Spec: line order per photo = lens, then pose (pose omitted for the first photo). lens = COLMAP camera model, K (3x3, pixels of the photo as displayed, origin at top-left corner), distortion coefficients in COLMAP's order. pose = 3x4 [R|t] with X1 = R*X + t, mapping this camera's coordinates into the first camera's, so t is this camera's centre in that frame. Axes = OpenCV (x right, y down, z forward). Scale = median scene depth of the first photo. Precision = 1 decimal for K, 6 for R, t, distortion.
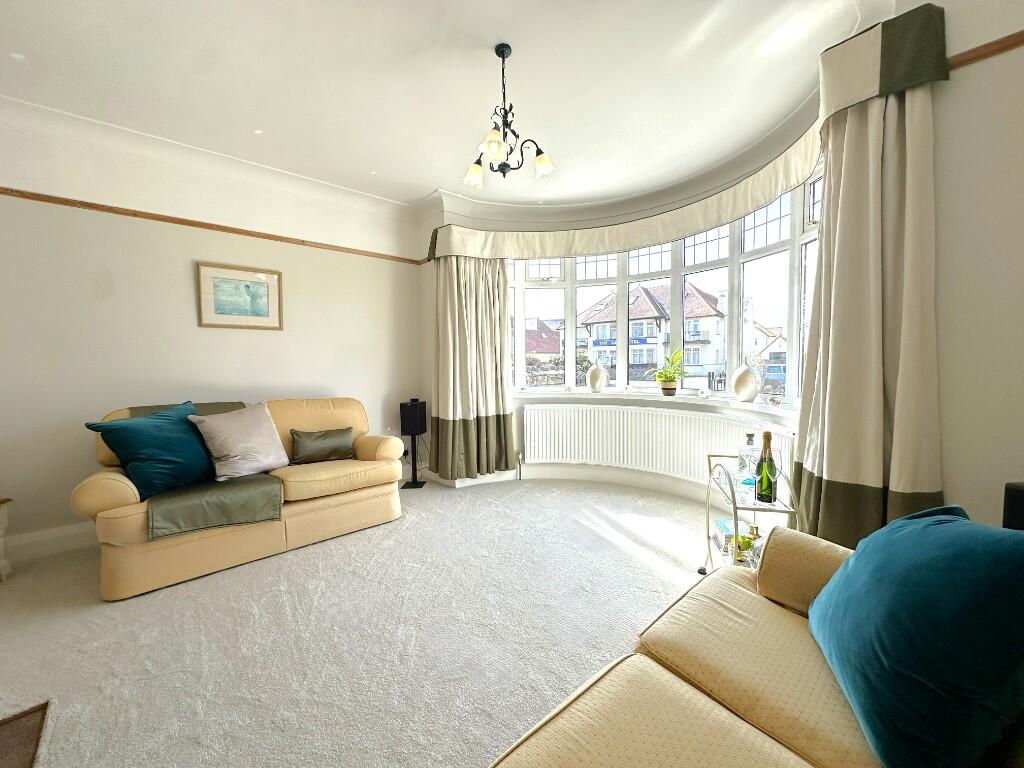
lens RADIAL K [[412.3, 0, 512.0], [0, 412.3, 384.0], [0, 0, 1]] dist [-0.000112, 0.000200]
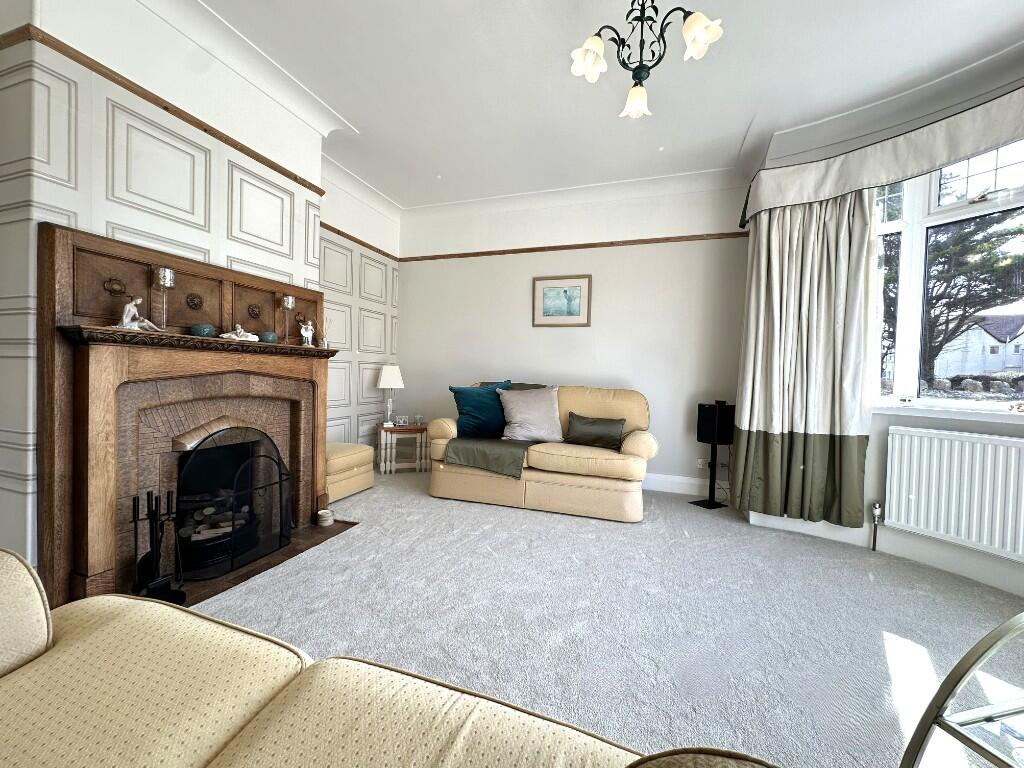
lens RADIAL K [[412.3, 0, 512.0], [0, 412.3, 384.0], [0, 0, 1]] dist [-0.000112, 0.000200]
pose [[0.477926, 0.044879, -0.877253, 0.342539], [-0.079533, 0.996803, 0.007665, 0.035468], [0.874792, 0.066107, 0.479967, 0.290145]]
